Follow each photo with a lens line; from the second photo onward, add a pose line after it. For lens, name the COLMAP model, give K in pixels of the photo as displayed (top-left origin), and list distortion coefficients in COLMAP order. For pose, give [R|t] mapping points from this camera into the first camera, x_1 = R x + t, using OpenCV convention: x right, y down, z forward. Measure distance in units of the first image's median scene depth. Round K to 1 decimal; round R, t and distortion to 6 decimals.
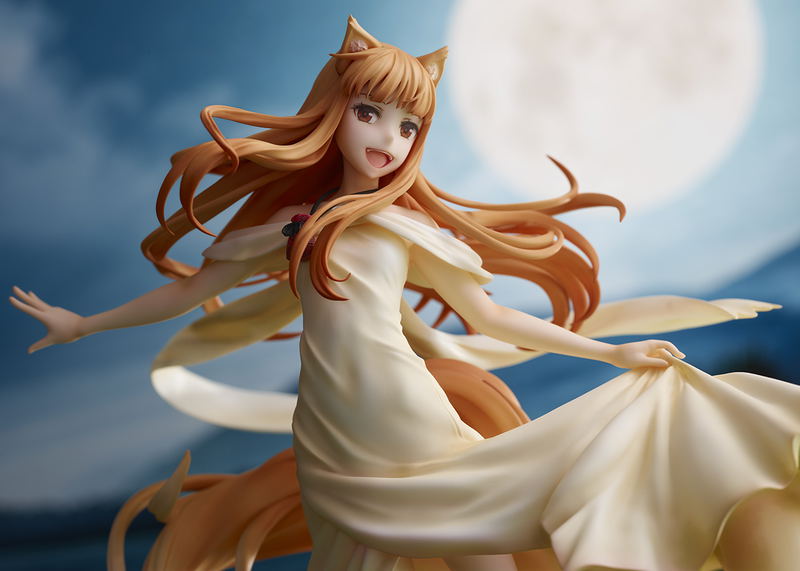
lens RADIAL K [[2791.5, 0, 398.4], [0, 2791.5, 286.1], [0, 0, 1]] dist [0.148209, 0.000000]
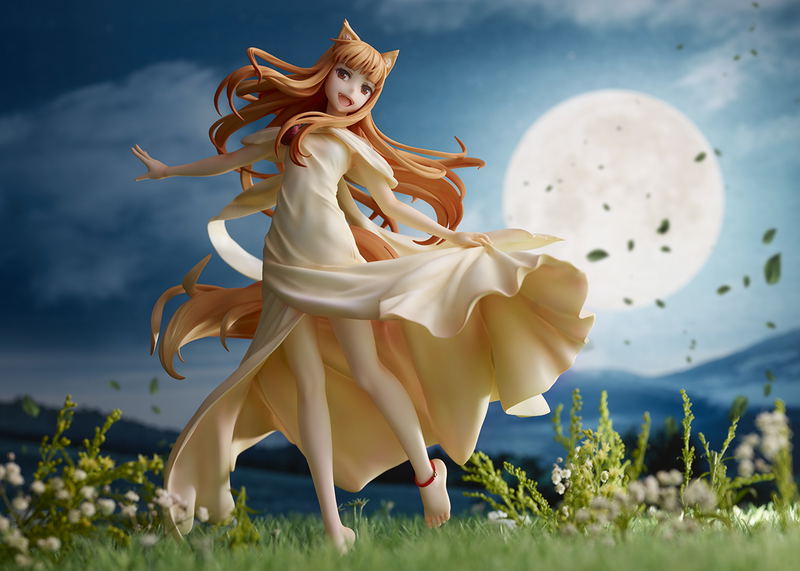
lens RADIAL K [[2791.5, 0, 399.7], [0, 2791.5, 285.9], [0, 0, 1]] dist [0.148209, 0.000000]
pose [[0.971692, 0.189511, -0.141067, 0.299130], [-0.208895, 0.968104, -0.138337, 0.305989], [0.110352, 0.163889, 0.980287, -0.712092]]
